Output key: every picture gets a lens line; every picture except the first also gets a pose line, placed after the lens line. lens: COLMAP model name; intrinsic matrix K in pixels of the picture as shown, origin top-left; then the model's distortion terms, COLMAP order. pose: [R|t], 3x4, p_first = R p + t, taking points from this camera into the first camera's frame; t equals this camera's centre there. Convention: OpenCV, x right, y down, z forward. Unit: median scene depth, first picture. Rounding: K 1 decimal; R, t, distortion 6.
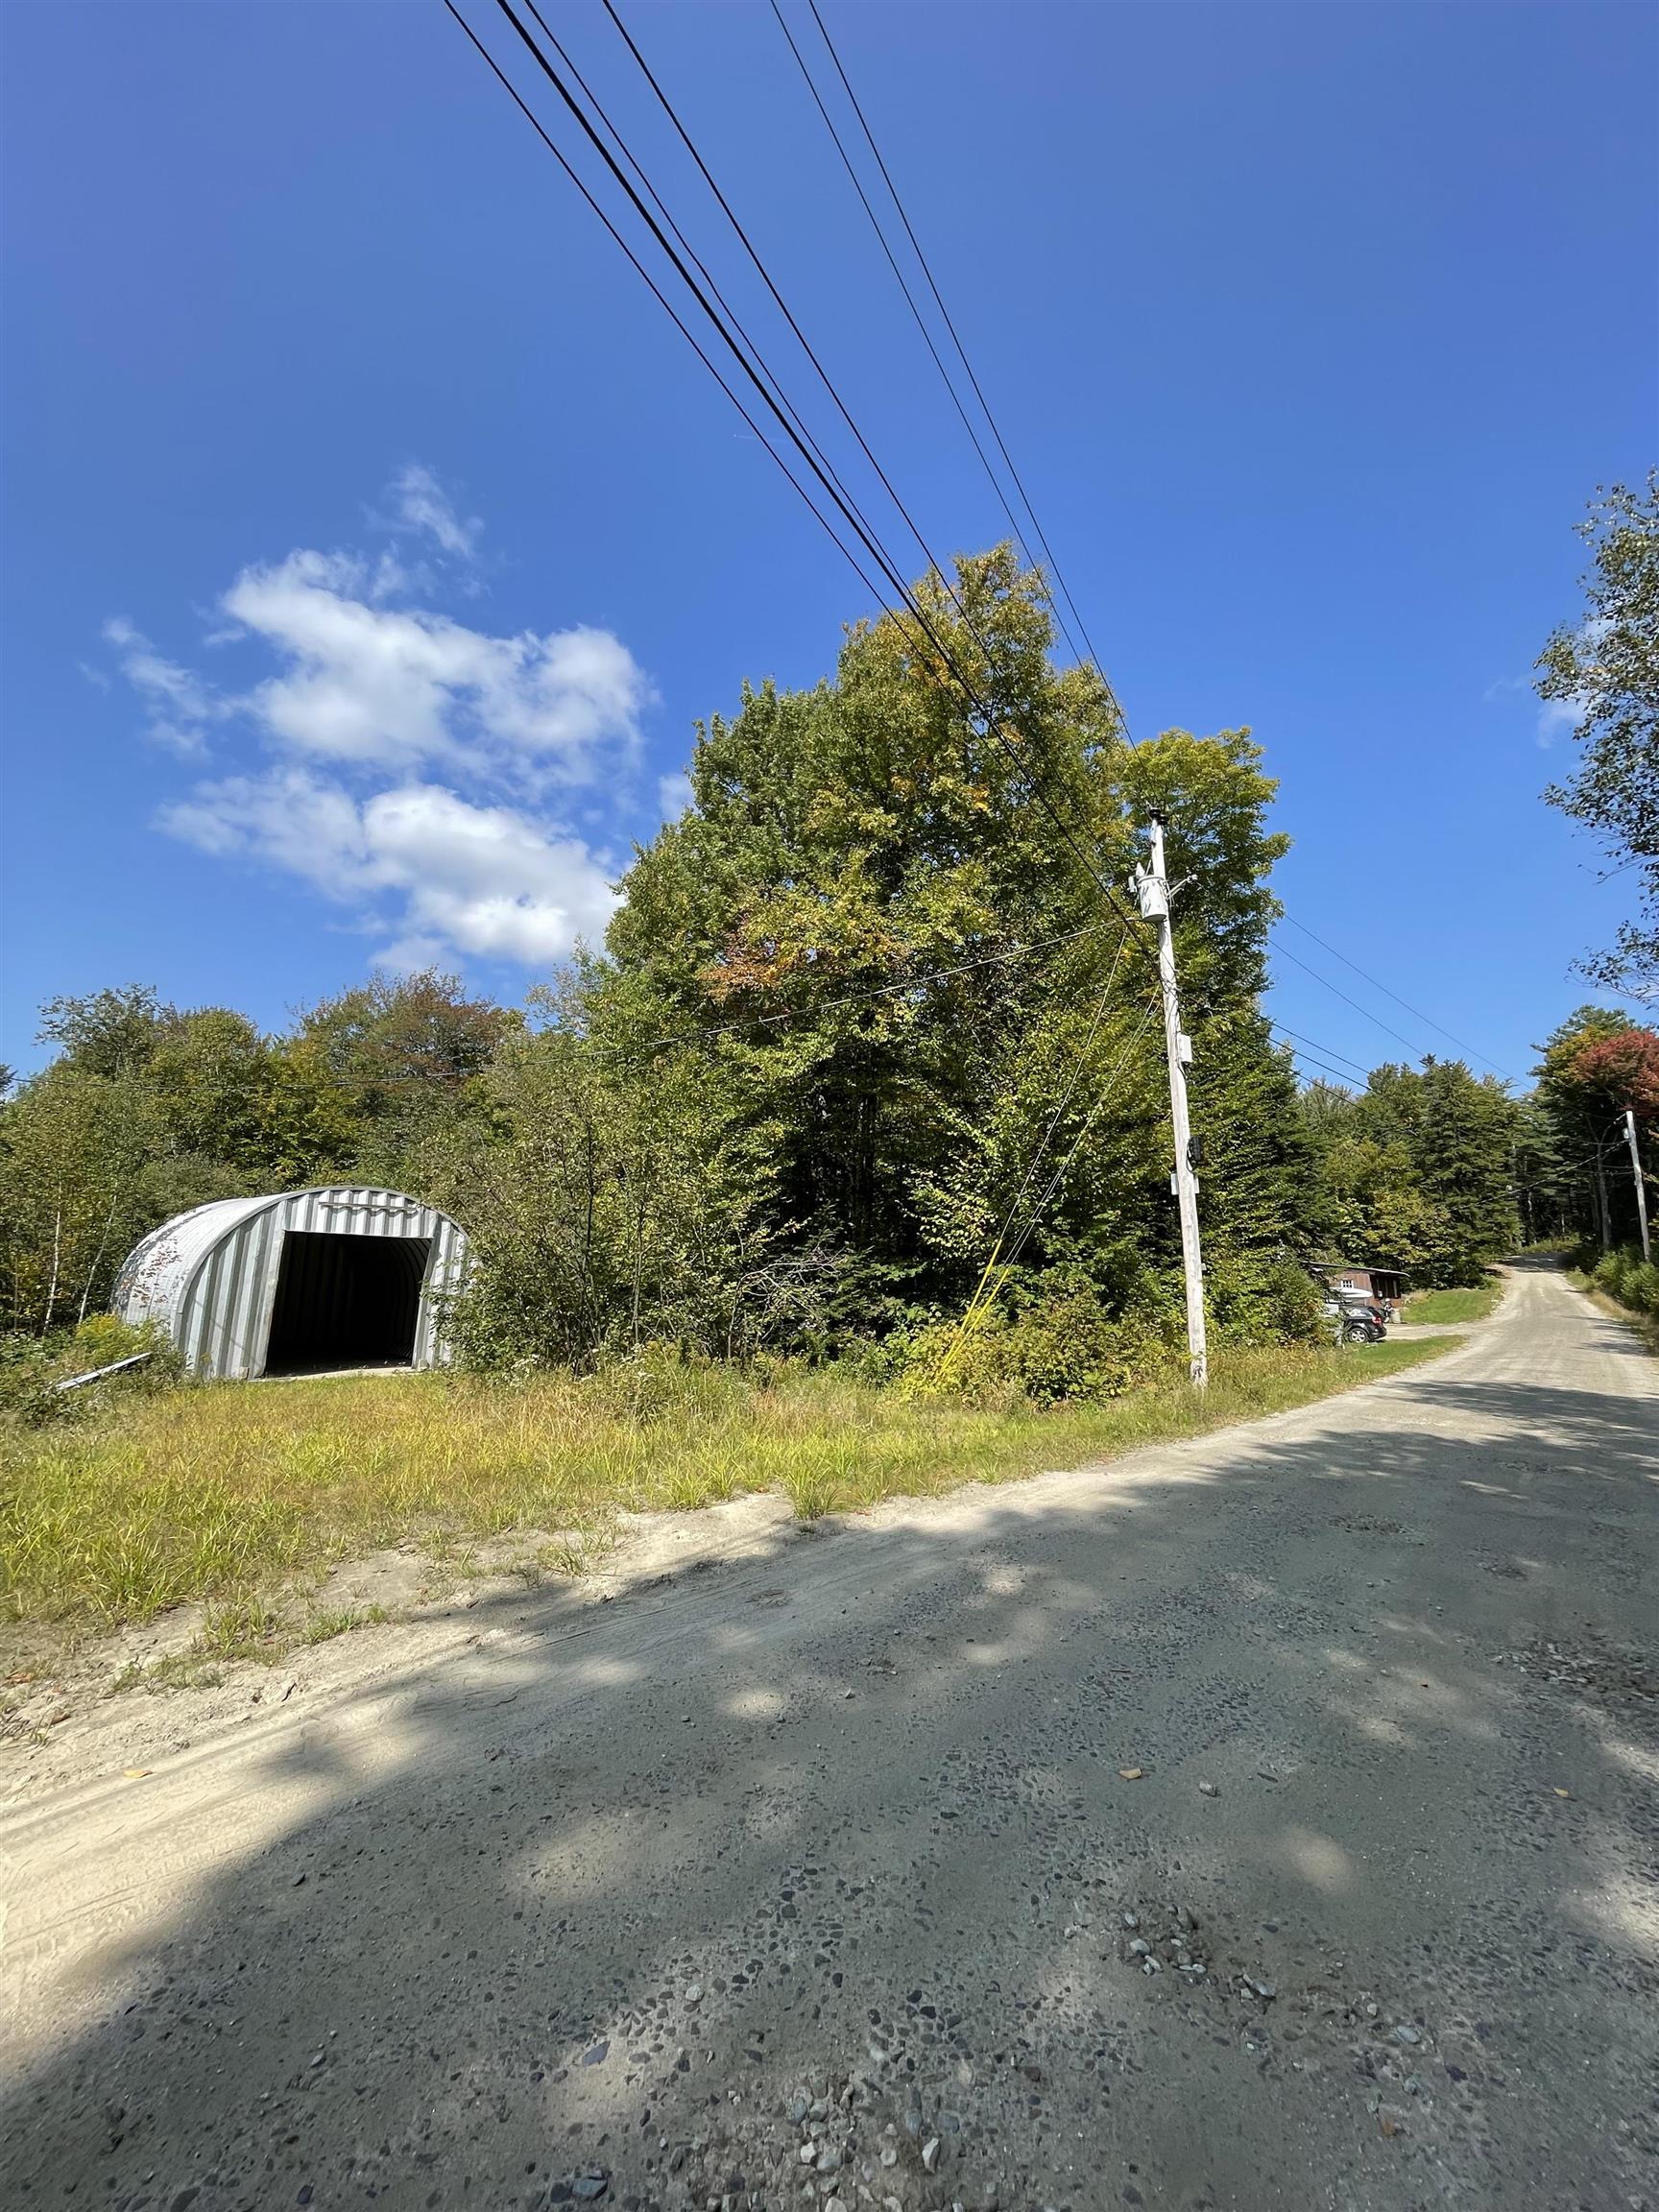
lens RADIAL K [[879.1, 0, 829.5], [0, 879.1, 1106.0], [0, 0, 1]] dist [-0.007875, -0.005965]
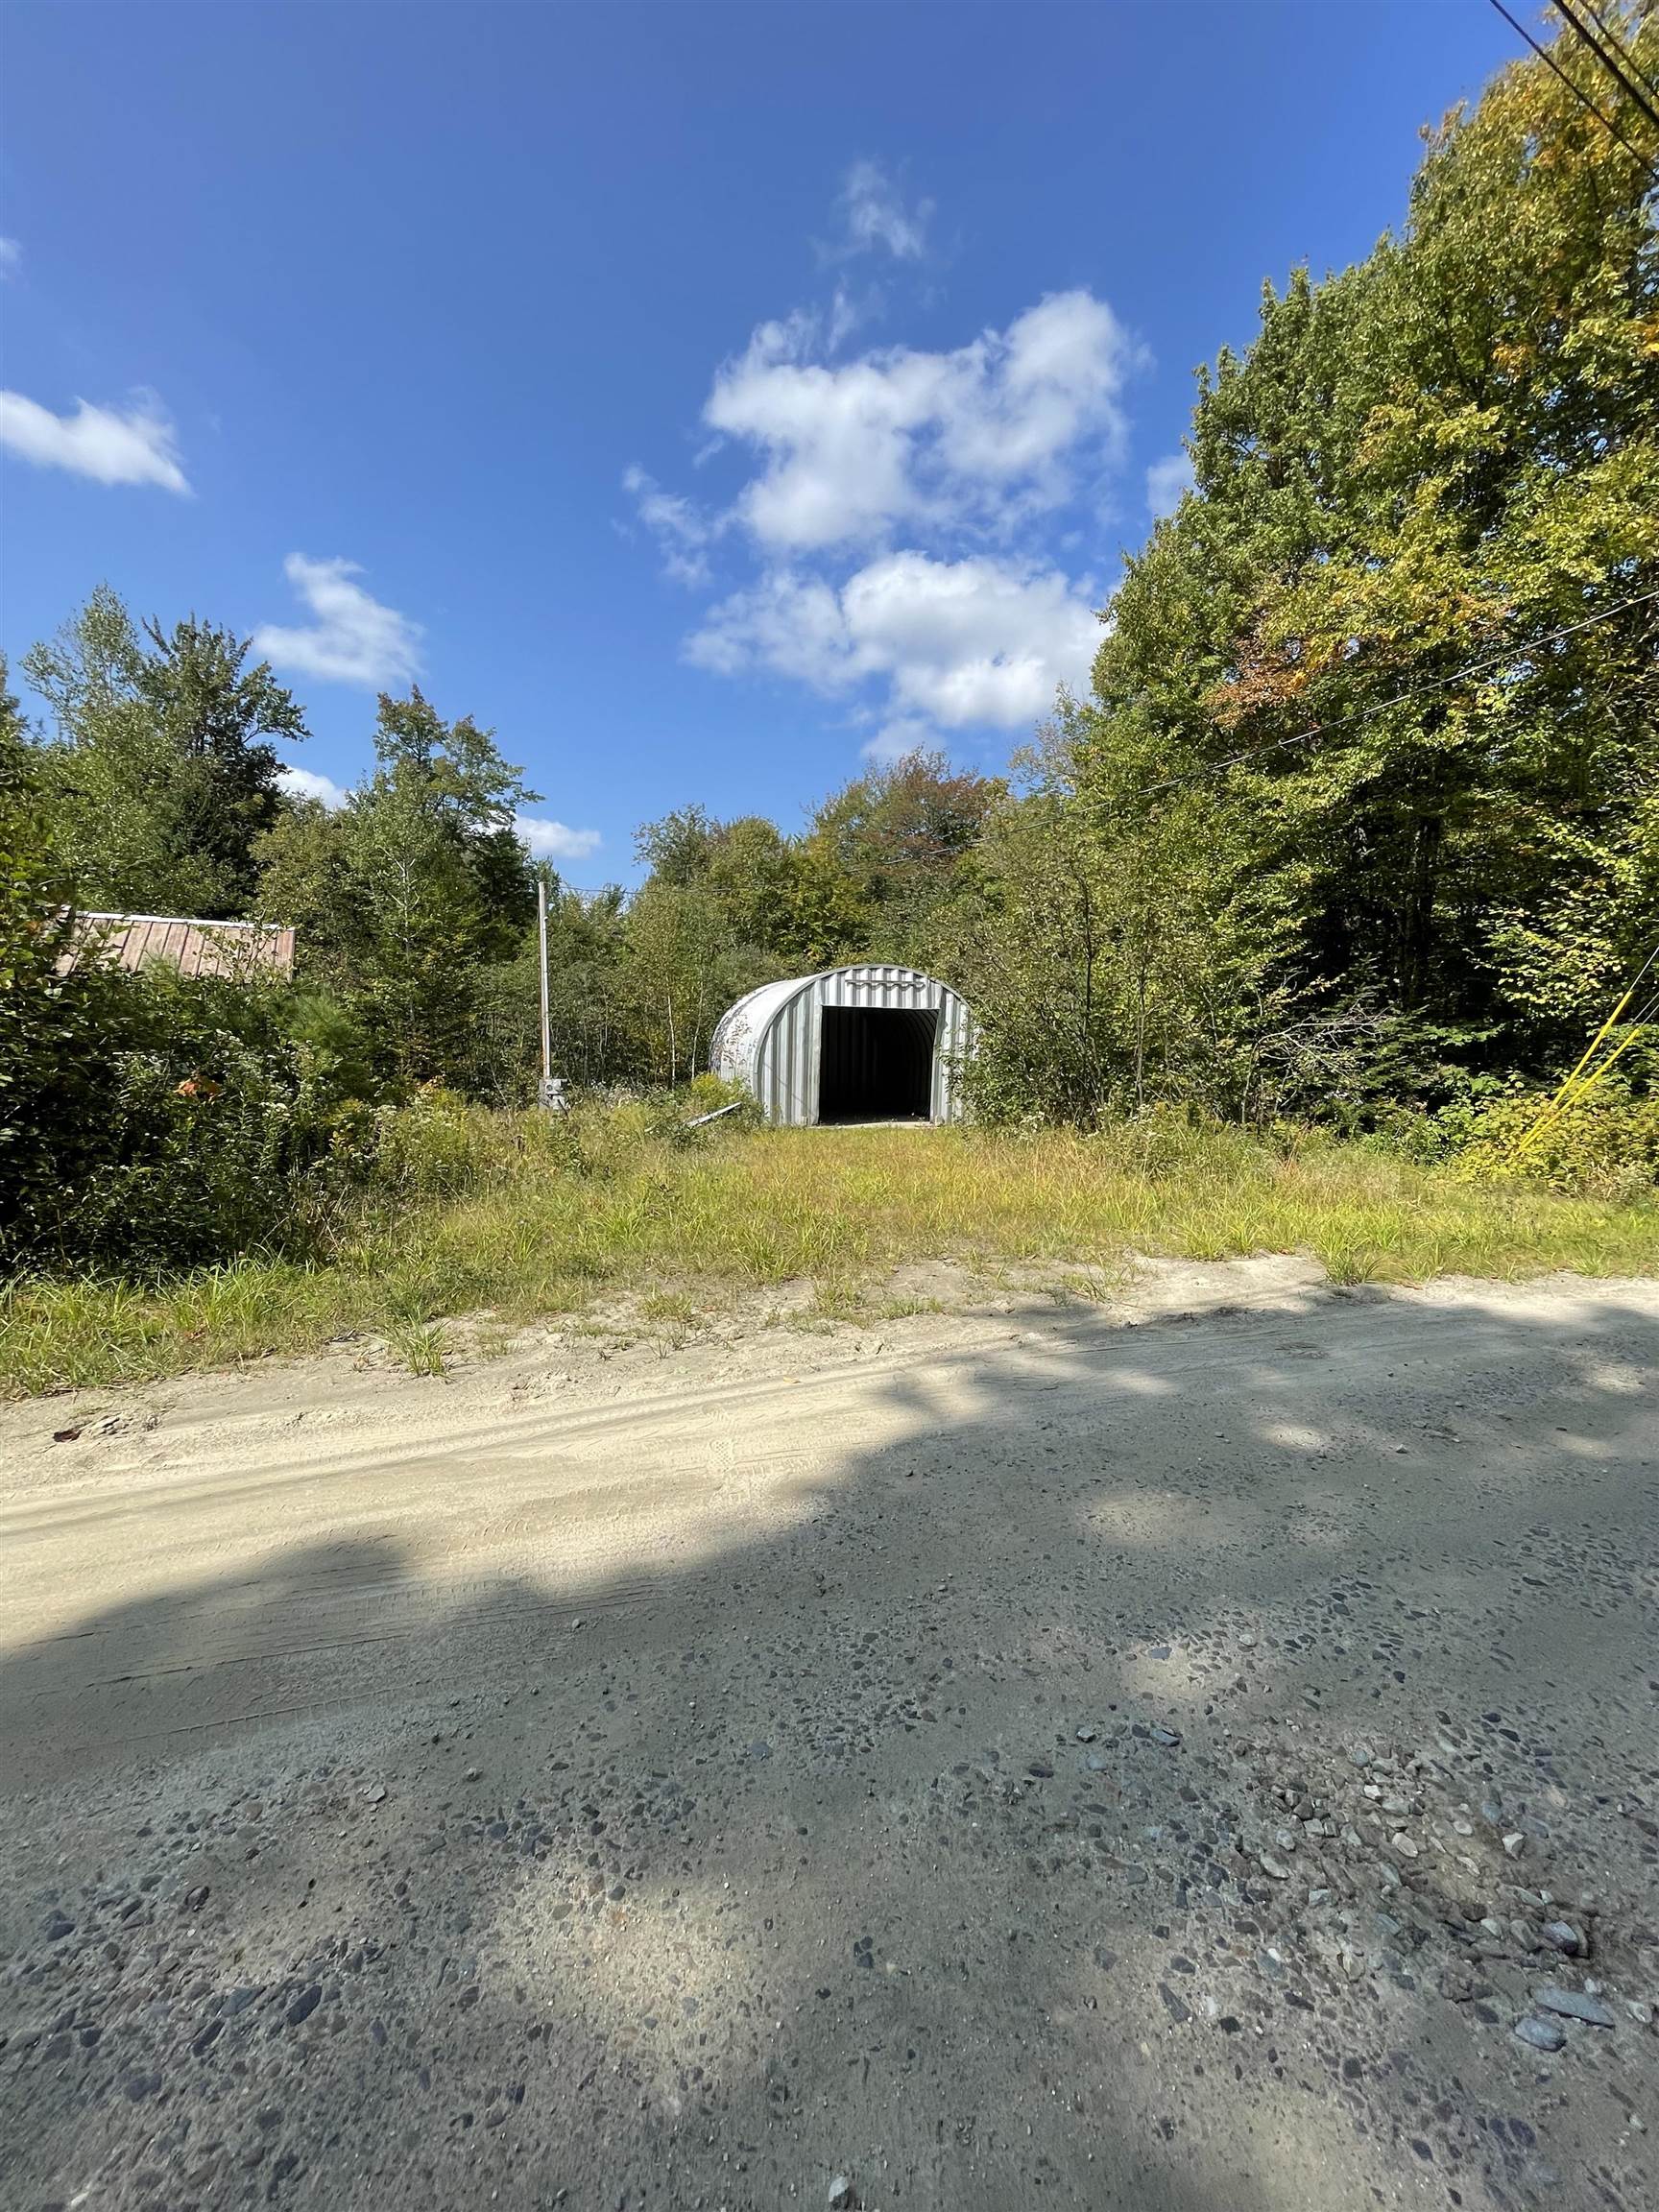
lens RADIAL K [[883.2, 0, 829.5], [0, 883.2, 1106.0], [0, 0, 1]] dist [-0.014318, -0.000077]
pose [[0.858786, 0.035286, -0.511117, -0.009525], [0.095794, 0.968973, 0.227849, 0.007285], [0.503299, -0.244635, 0.828761, -0.004969]]
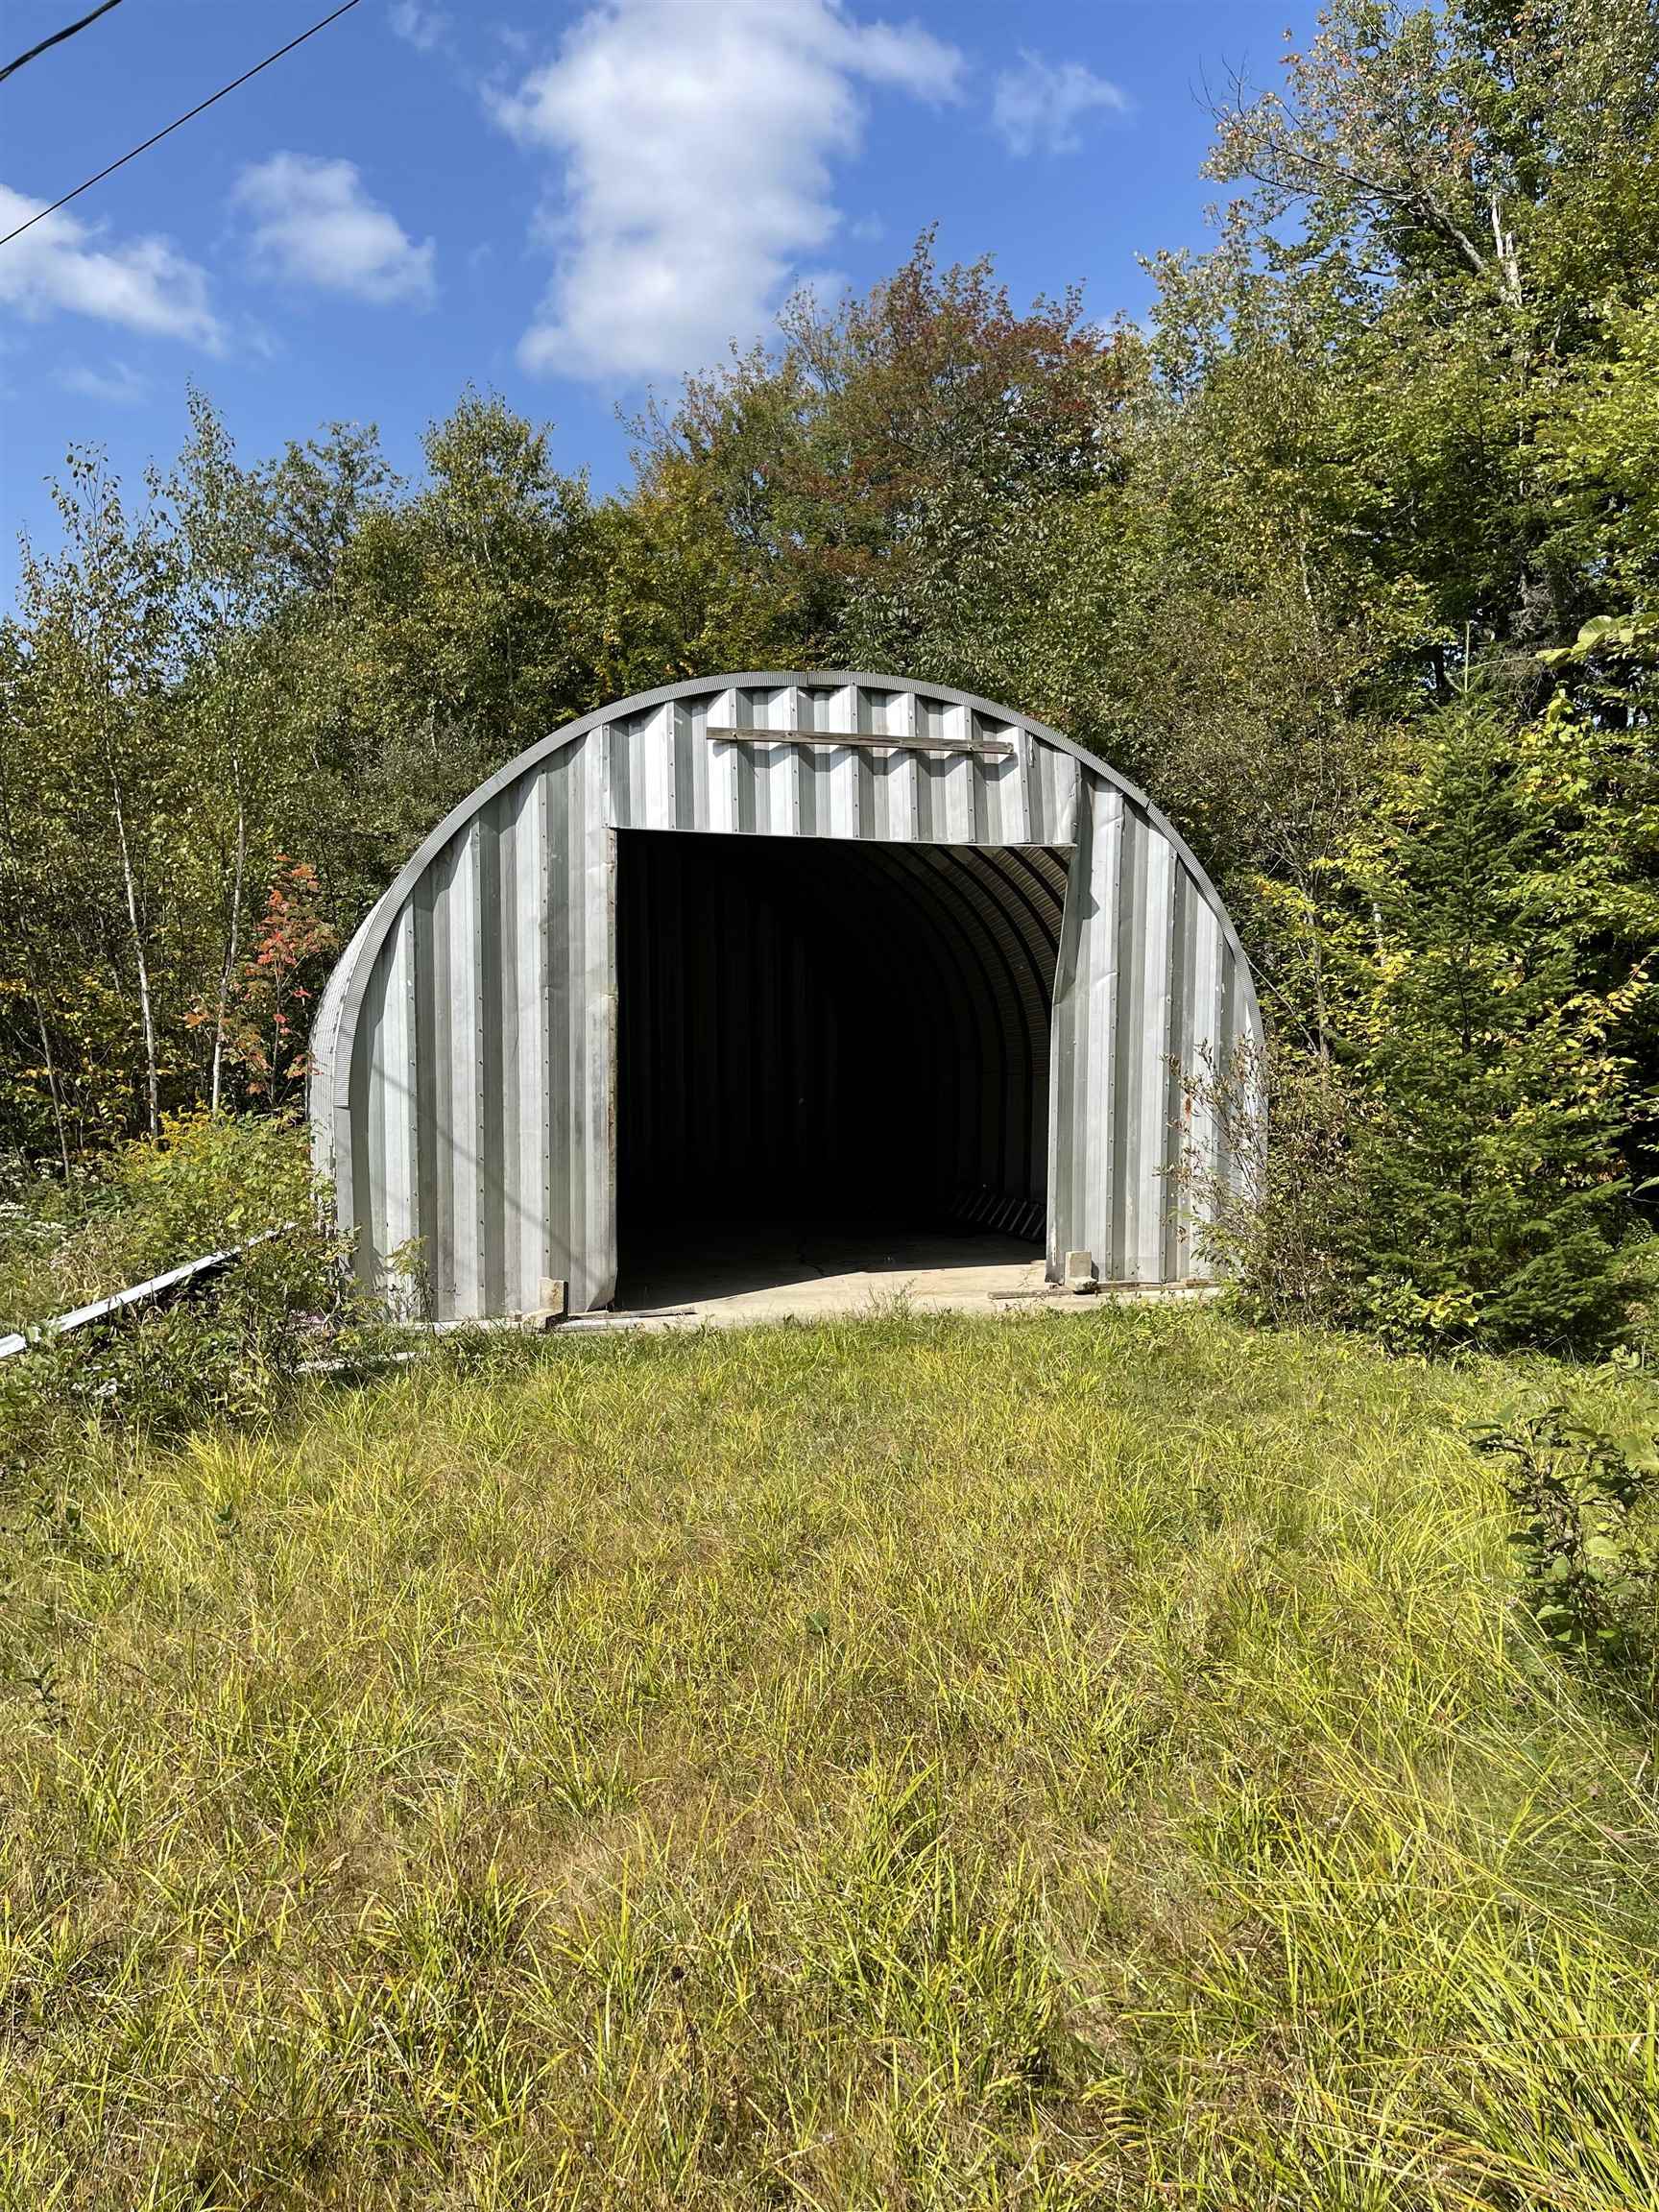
lens RADIAL K [[1605.5, 0, 829.5], [0, 1605.5, 1106.0], [0, 0, 1]] dist [-0.000165, -0.000064]
pose [[0.883764, -0.009079, -0.467844, -0.430321], [0.113385, 0.974171, 0.195283, 0.188306], [0.453987, -0.225631, 0.861967, 0.764193]]
